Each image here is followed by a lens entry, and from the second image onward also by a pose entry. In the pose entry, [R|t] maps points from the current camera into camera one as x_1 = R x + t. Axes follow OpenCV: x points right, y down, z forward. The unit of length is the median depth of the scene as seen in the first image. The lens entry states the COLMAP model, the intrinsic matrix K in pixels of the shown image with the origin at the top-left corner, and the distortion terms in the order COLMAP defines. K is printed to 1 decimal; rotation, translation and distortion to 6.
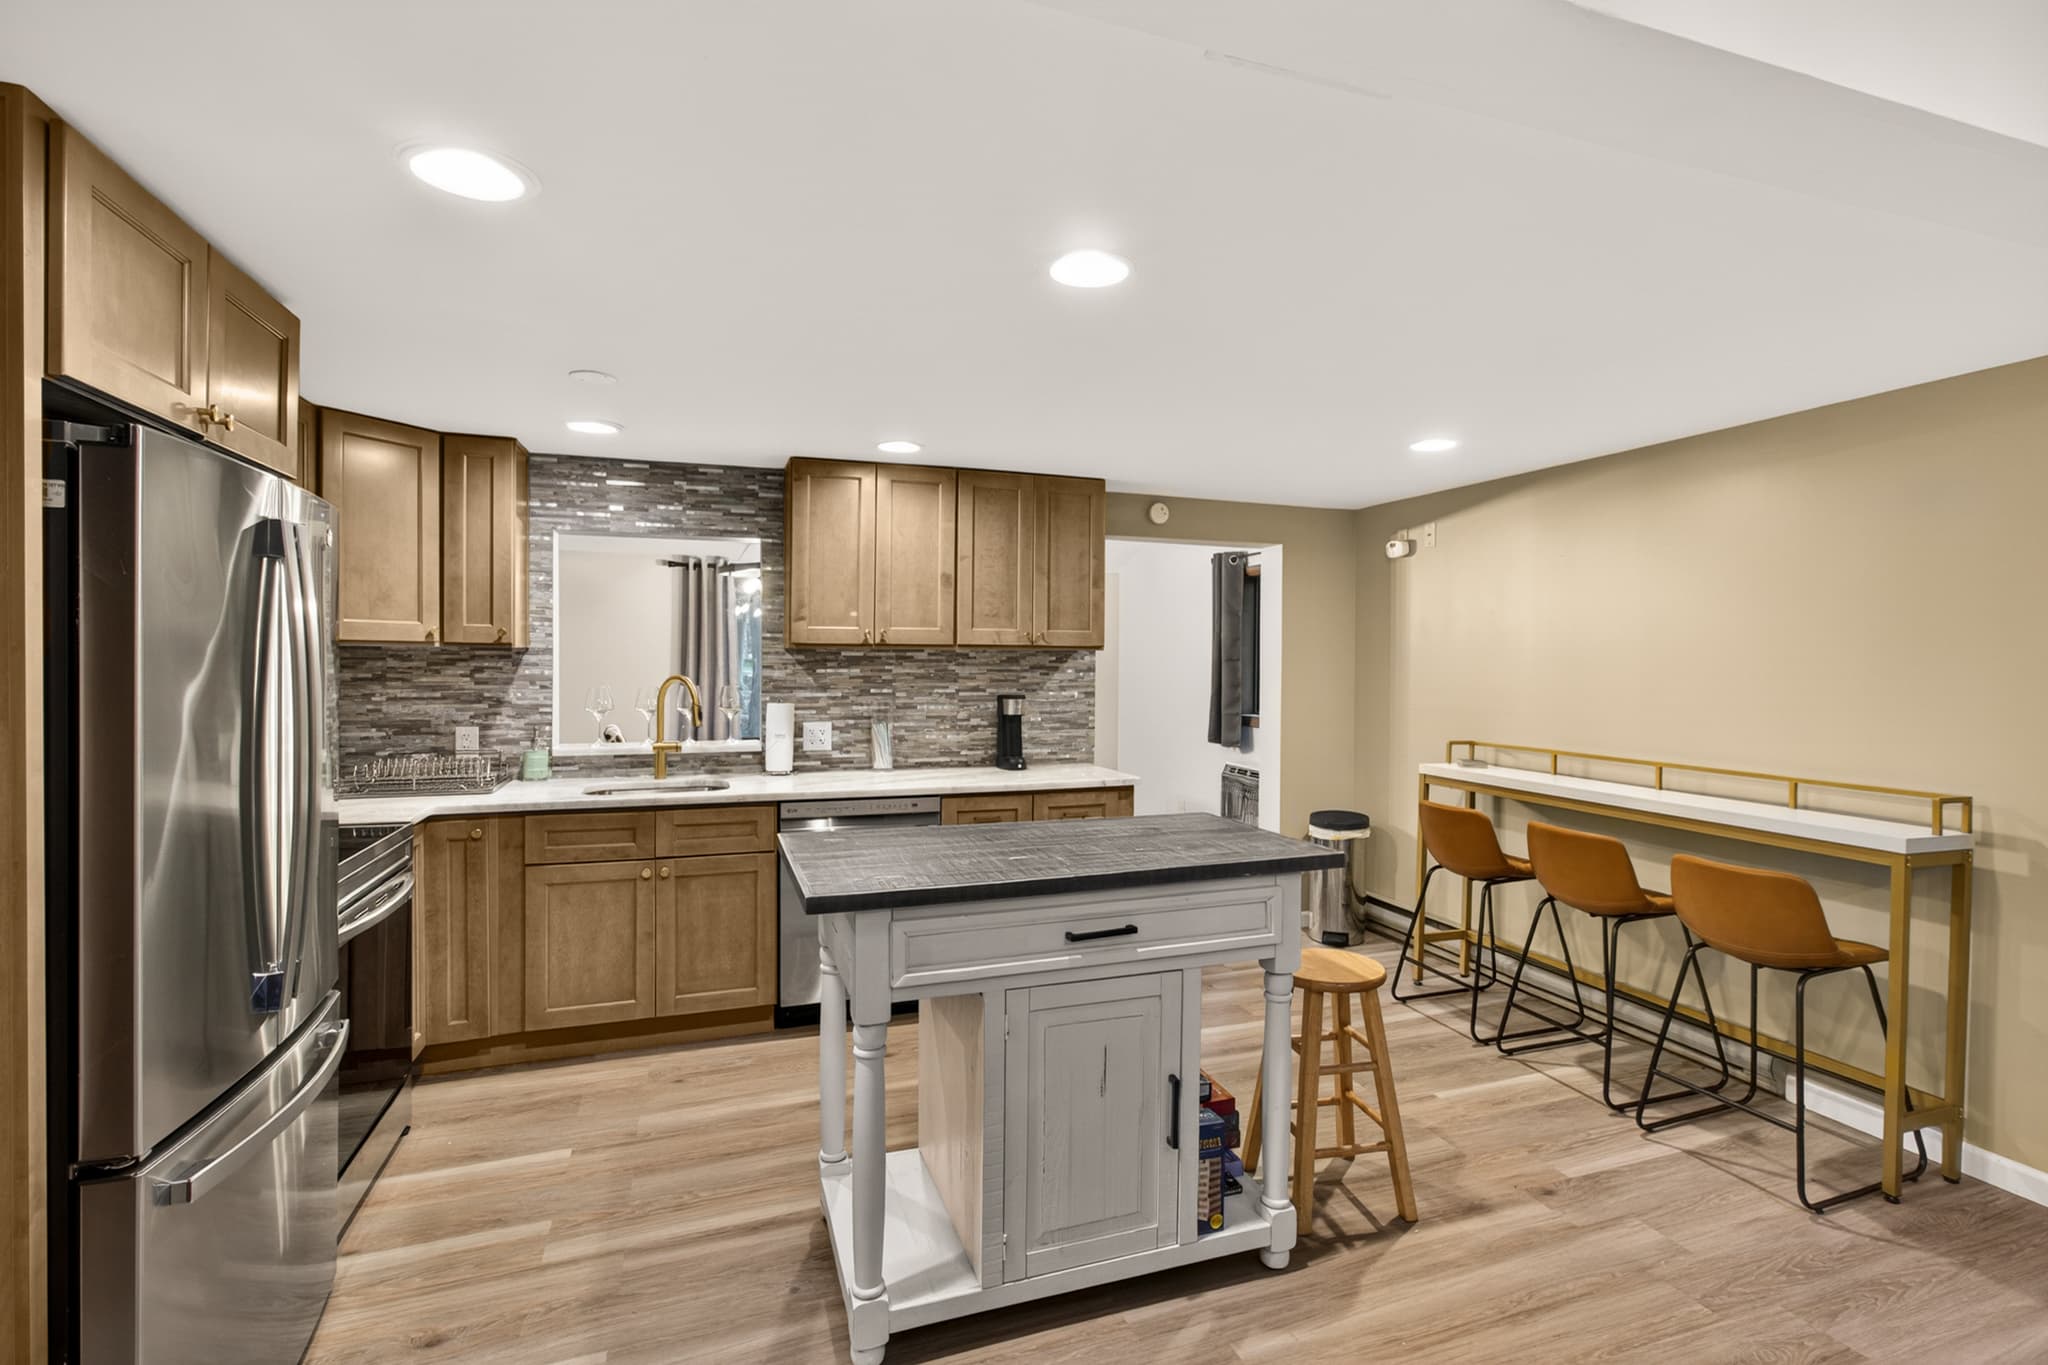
lens RADIAL K [[975.6, 0, 1030.0], [0, 975.6, 675.2], [0, 0, 1]] dist [-0.015015, 0.002343]
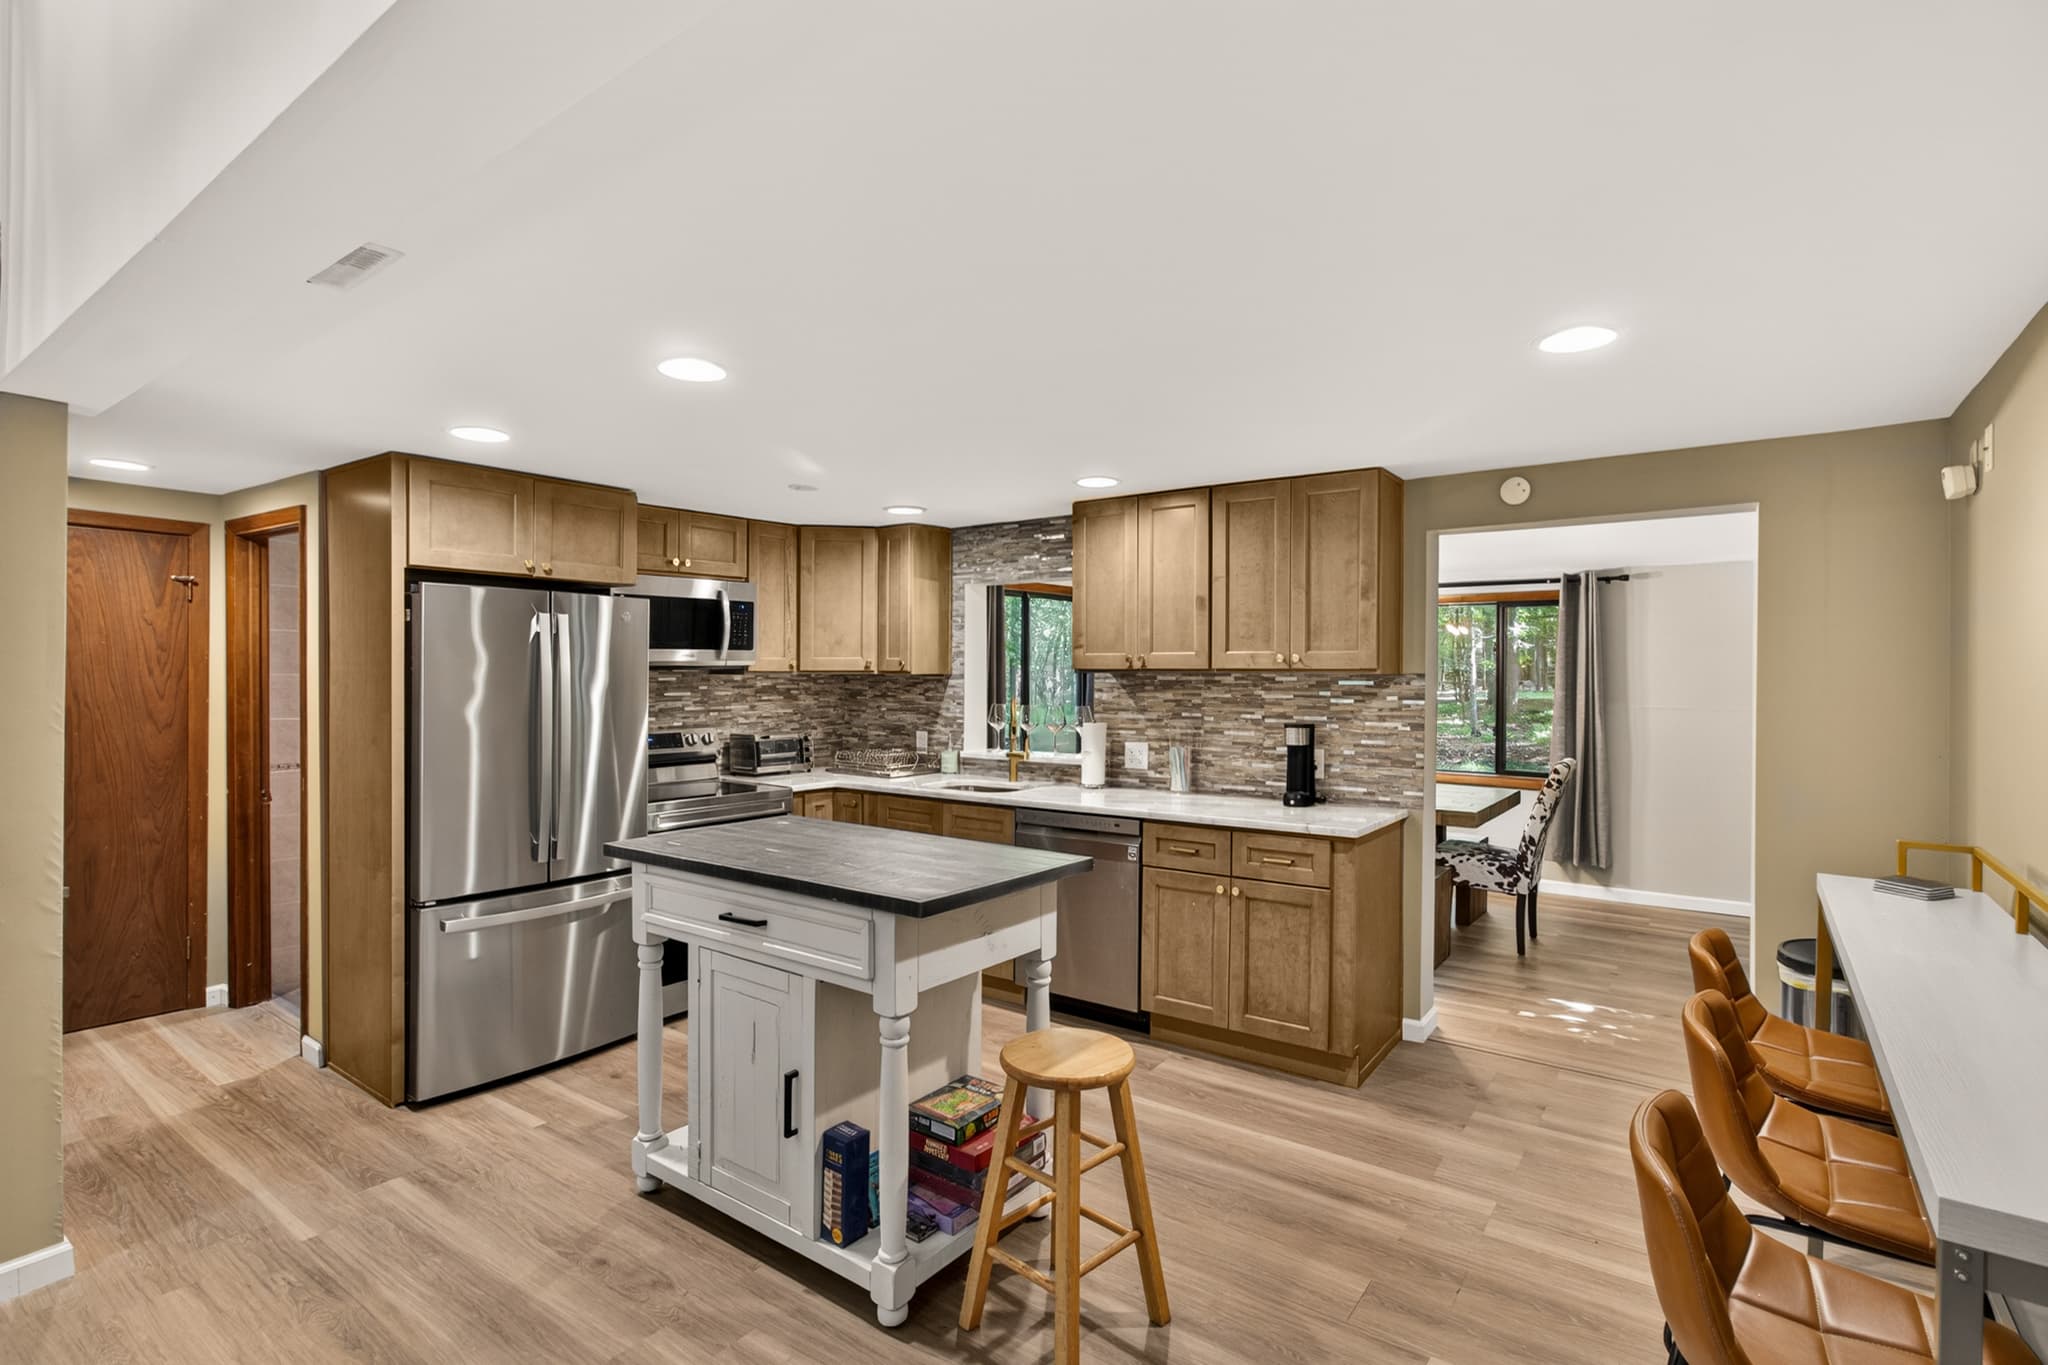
lens RADIAL K [[975.6, 0, 1034.6], [0, 975.6, 674.4], [0, 0, 1]] dist [-0.015015, 0.002343]
pose [[0.585197, -0.004543, -0.810879, 0.594285], [-0.013650, 0.999787, -0.015452, -0.008189], [0.810777, 0.020111, 0.585010, 0.289322]]
